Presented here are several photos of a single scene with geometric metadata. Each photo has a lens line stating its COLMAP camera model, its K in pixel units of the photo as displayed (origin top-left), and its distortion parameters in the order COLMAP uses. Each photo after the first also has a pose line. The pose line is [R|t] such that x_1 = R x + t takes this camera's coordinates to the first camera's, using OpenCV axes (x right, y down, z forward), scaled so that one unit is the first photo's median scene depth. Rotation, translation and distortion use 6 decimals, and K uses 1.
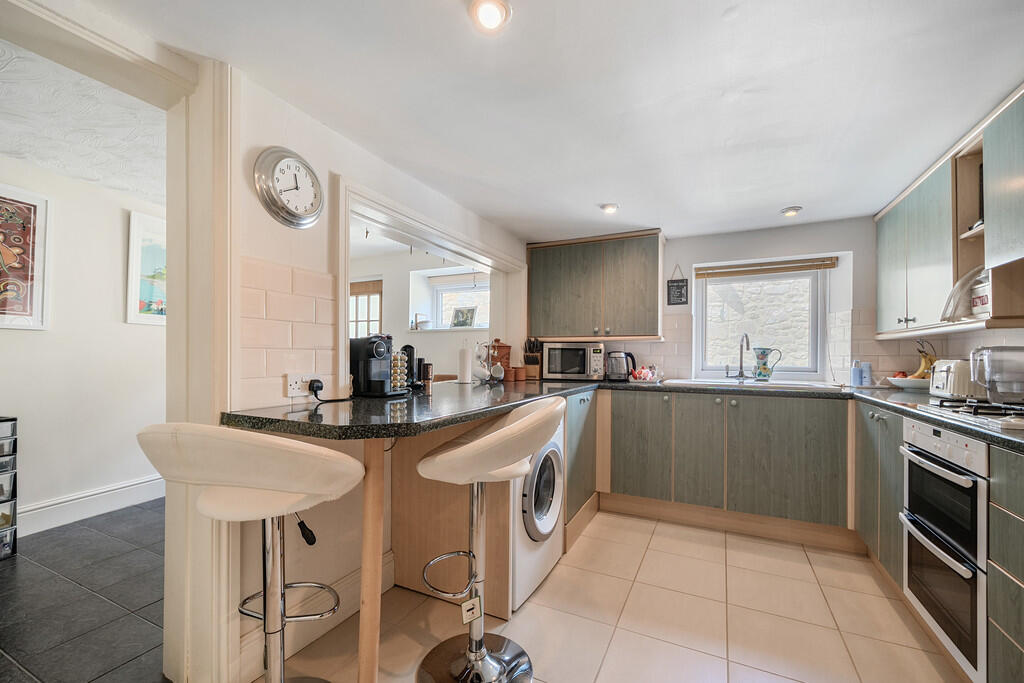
lens RADIAL K [[422.8, 0, 508.5], [0, 422.8, 371.3], [0, 0, 1]] dist [-0.002068, -0.000002]
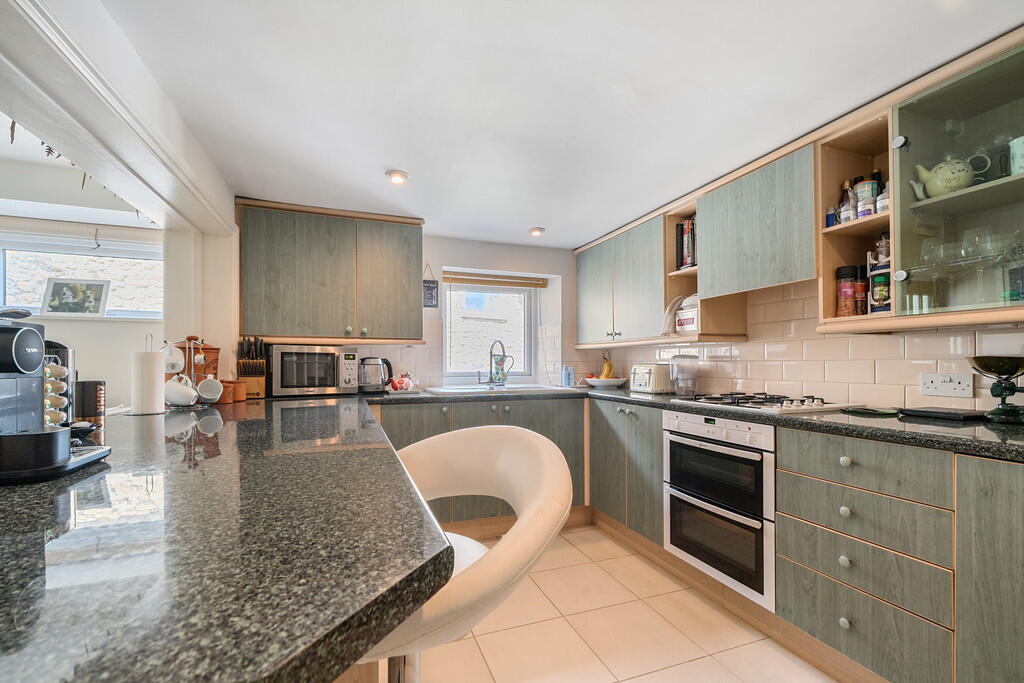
lens RADIAL K [[422.8, 0, 508.5], [0, 422.8, 371.3], [0, 0, 1]] dist [-0.002068, -0.000002]
pose [[0.689091, -0.020651, 0.724380, -0.164049], [0.030655, 0.999530, -0.000666, -0.011826], [-0.724026, 0.022664, 0.689400, 0.255506]]
